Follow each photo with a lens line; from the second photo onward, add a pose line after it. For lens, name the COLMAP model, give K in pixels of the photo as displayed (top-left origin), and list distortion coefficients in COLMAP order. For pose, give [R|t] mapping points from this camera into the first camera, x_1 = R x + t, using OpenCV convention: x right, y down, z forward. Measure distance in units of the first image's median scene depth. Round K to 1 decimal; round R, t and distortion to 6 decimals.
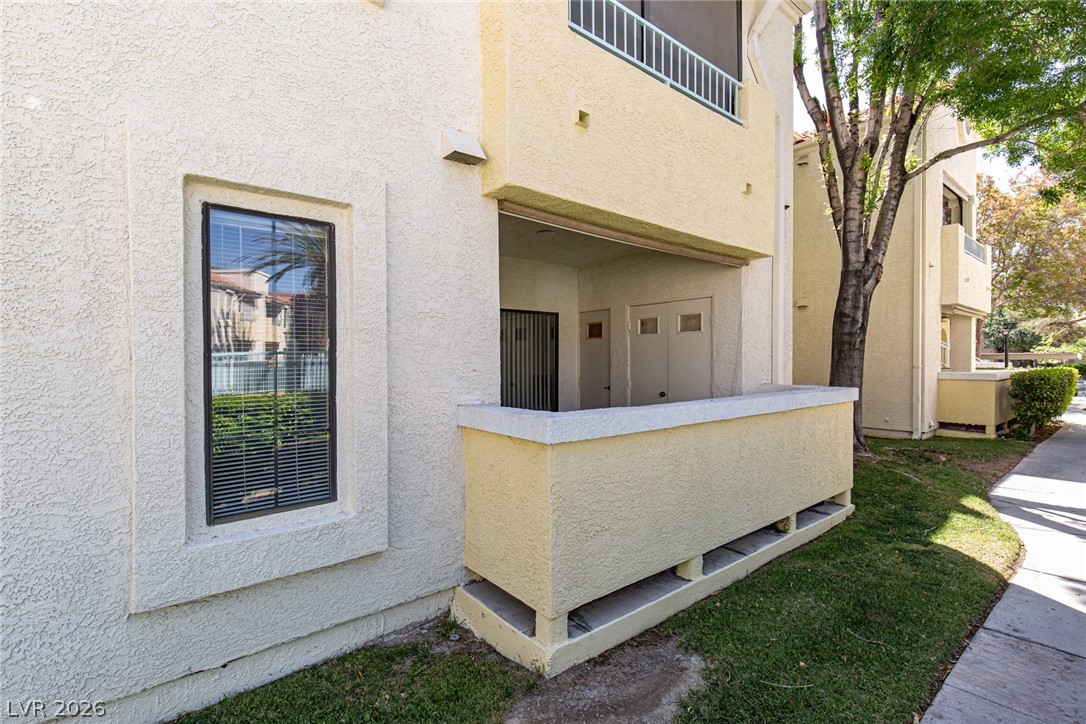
lens RADIAL K [[500.3, 0, 542.7], [0, 500.3, 367.4], [0, 0, 1]] dist [0.000658, 0.000155]
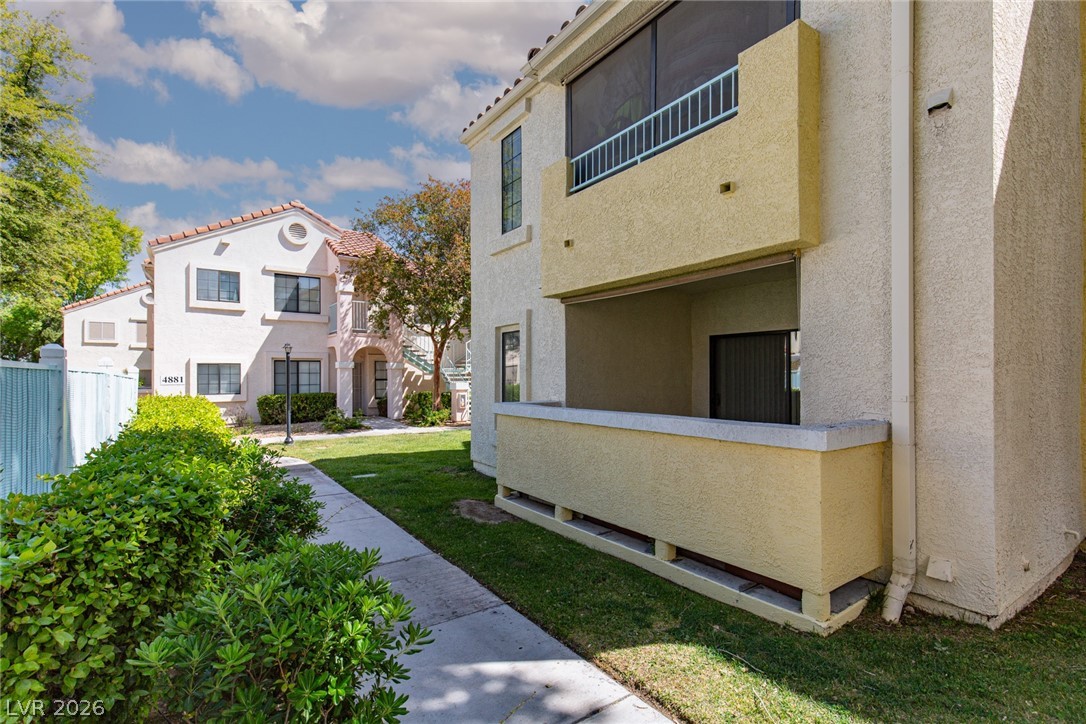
lens RADIAL K [[500.3, 0, 542.7], [0, 500.3, 367.4], [0, 0, 1]] dist [0.000658, 0.000155]
pose [[-0.073816, -0.006318, -0.997252, 0.861096], [-0.010001, 0.999934, -0.005595, -0.021199], [0.997222, 0.009560, -0.073874, 0.484397]]
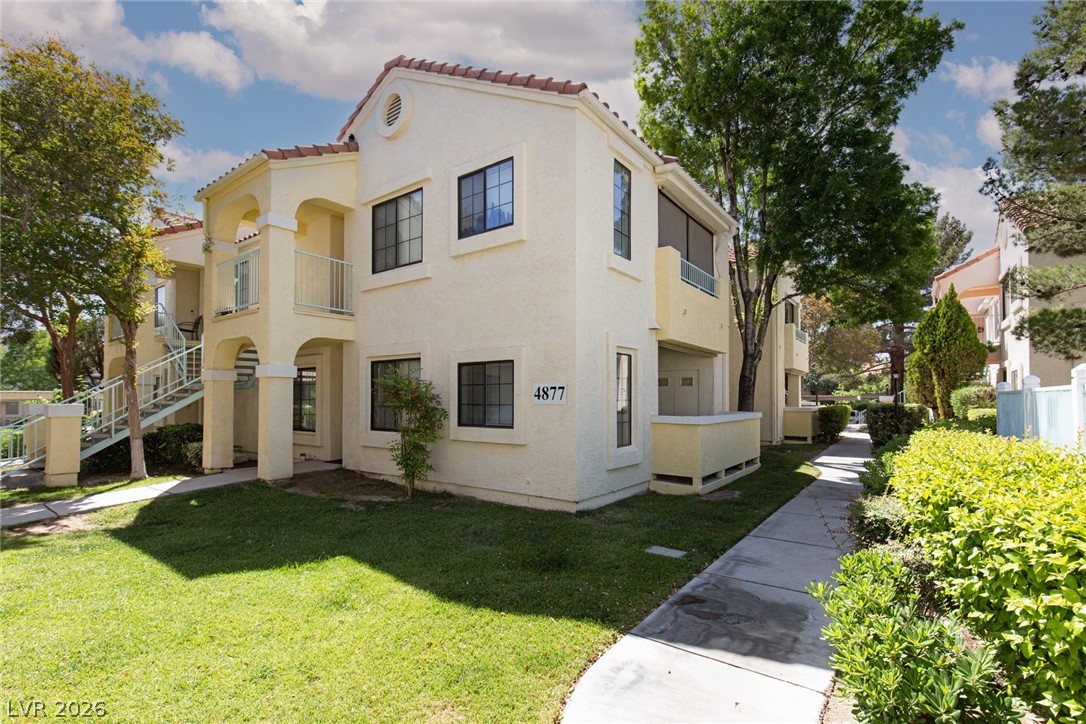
lens RADIAL K [[492.4, 0, 545.9], [0, 492.4, 391.5], [0, 0, 1]] dist [0.000664, -0.000250]
pose [[0.970666, 0.010402, 0.240207, -0.608051], [-0.003716, 0.999593, -0.028270, 0.009188], [-0.240404, 0.026548, 0.970310, -0.665833]]
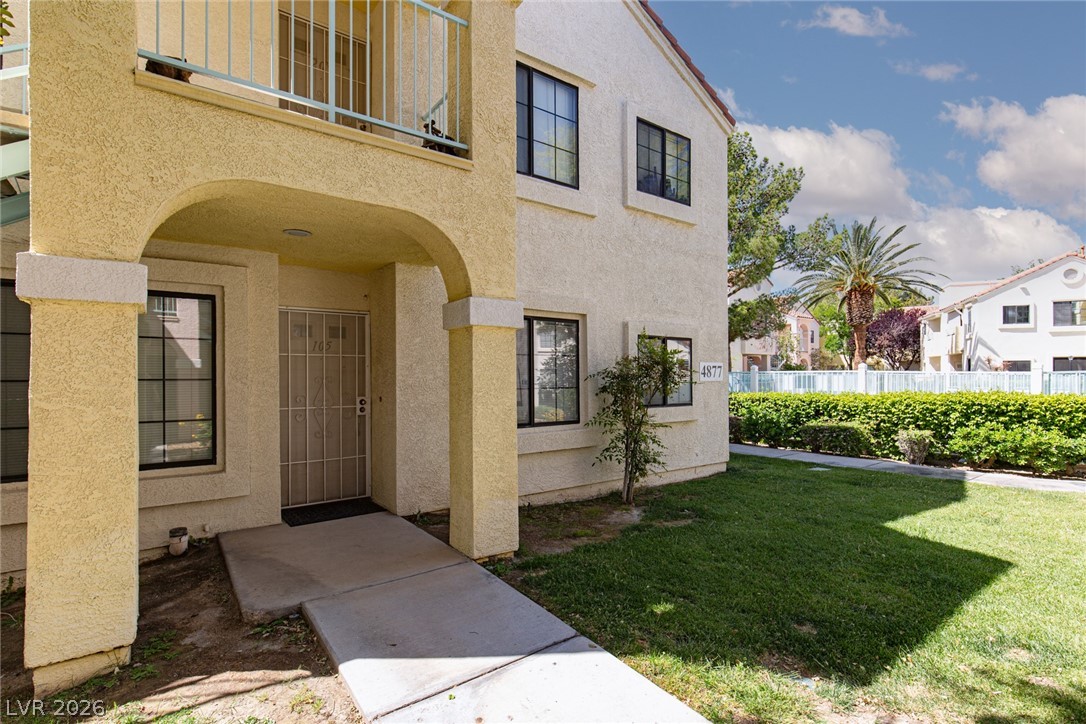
lens RADIAL K [[528.1, 0, 549.4], [0, 528.1, 375.6], [0, 0, 1]] dist [0.000192, -0.000646]
pose [[0.050105, 0.013176, 0.998657, -1.519695], [0.016777, 0.999761, -0.014032, 0.004926], [-0.998603, 0.017458, 0.049872, 0.526612]]
